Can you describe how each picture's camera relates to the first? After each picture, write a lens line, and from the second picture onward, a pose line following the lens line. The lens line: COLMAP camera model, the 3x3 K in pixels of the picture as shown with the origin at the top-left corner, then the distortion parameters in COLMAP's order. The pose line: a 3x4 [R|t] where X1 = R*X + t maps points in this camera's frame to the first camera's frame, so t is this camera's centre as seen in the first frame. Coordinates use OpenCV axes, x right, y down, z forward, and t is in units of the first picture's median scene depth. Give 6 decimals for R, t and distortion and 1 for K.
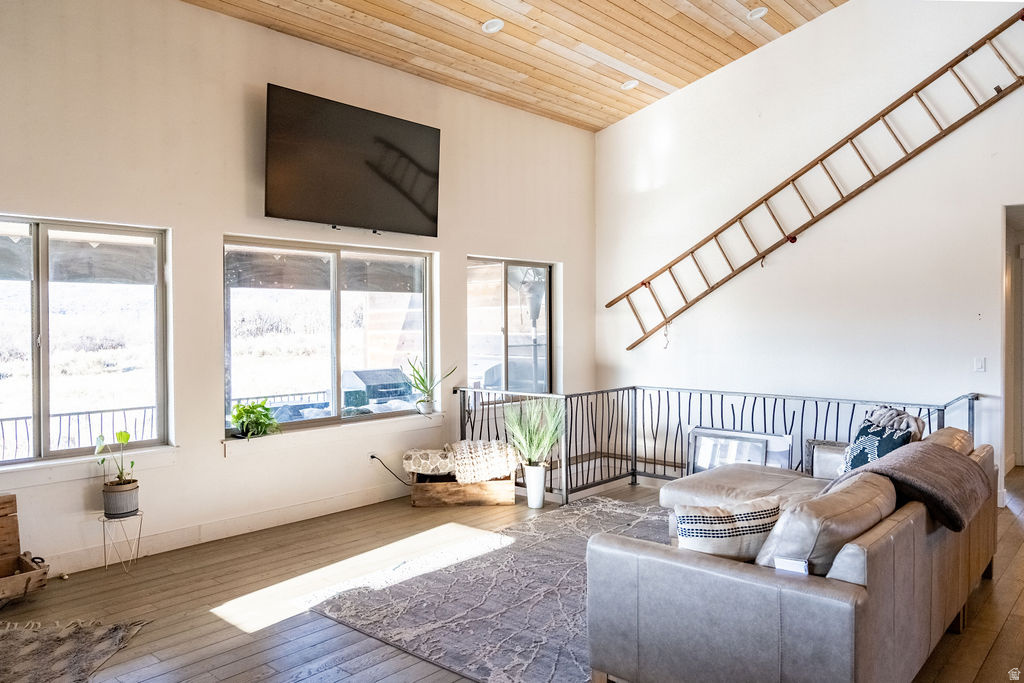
lens RADIAL K [[746.0, 0, 518.4], [0, 746.0, 353.9], [0, 0, 1]] dist [0.000234, 0.000887]
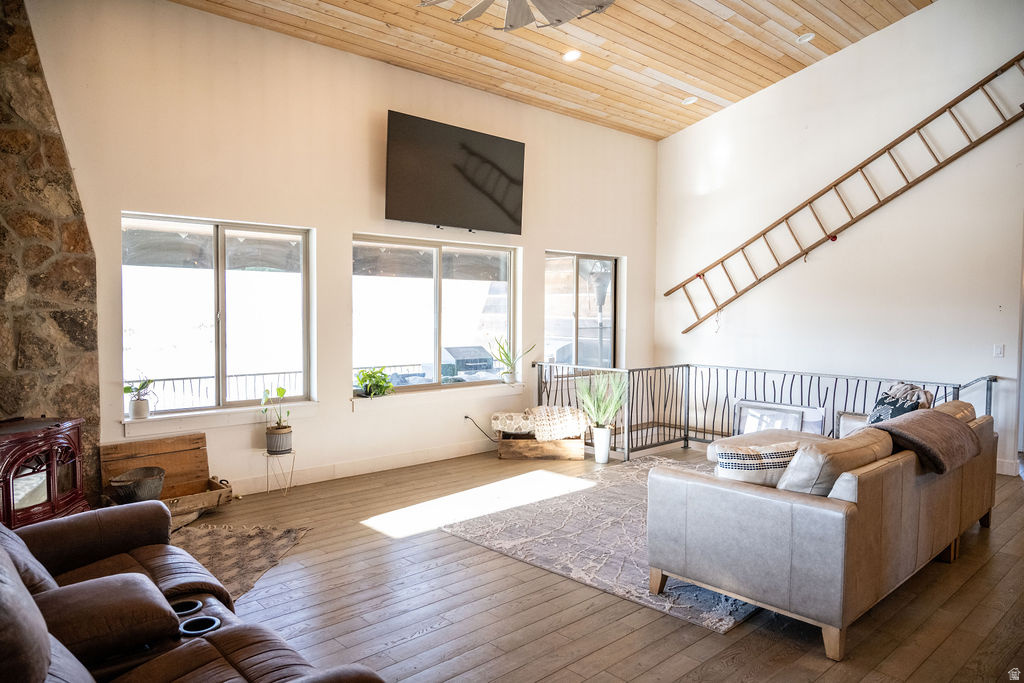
lens RADIAL K [[698.8, 0, 512.0], [0, 698.8, 341.5], [0, 0, 1]] dist [-0.000553, 0.002186]
pose [[0.995307, 0.019054, -0.094875, -0.017270], [-0.018574, 0.999810, 0.005939, 0.007657], [0.094970, -0.004149, 0.995472, -0.126032]]
